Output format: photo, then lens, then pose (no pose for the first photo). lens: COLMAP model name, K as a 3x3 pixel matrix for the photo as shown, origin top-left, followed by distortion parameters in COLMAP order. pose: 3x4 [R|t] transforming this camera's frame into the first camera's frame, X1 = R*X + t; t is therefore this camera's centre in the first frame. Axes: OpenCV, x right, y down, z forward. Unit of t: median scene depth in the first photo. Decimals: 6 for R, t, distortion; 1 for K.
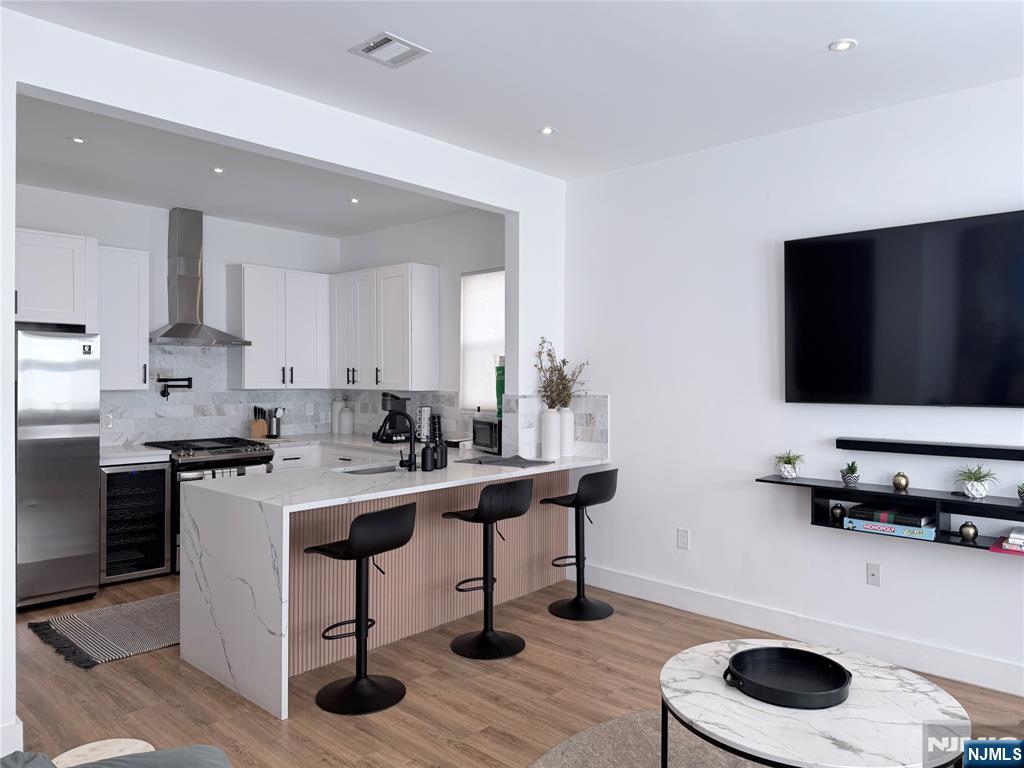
lens RADIAL K [[720.5, 0, 514.3], [0, 720.5, 381.6], [0, 0, 1]] dist [0.009614, -0.001215]
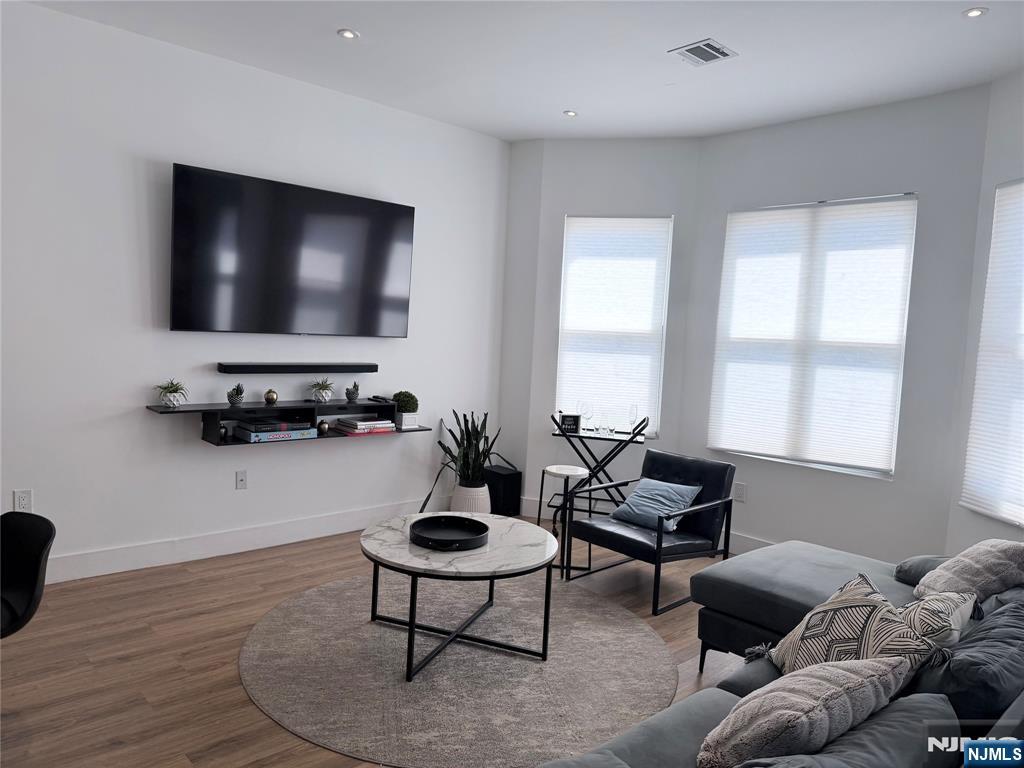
lens RADIAL K [[720.5, 0, 514.0], [0, 720.5, 384.0], [0, 0, 1]] dist [0.009614, -0.001215]
pose [[0.070050, -0.080896, 0.994258, -0.628993], [-0.044876, 0.995442, 0.084154, -0.002735], [-0.996534, -0.050514, 0.066101, 0.513071]]
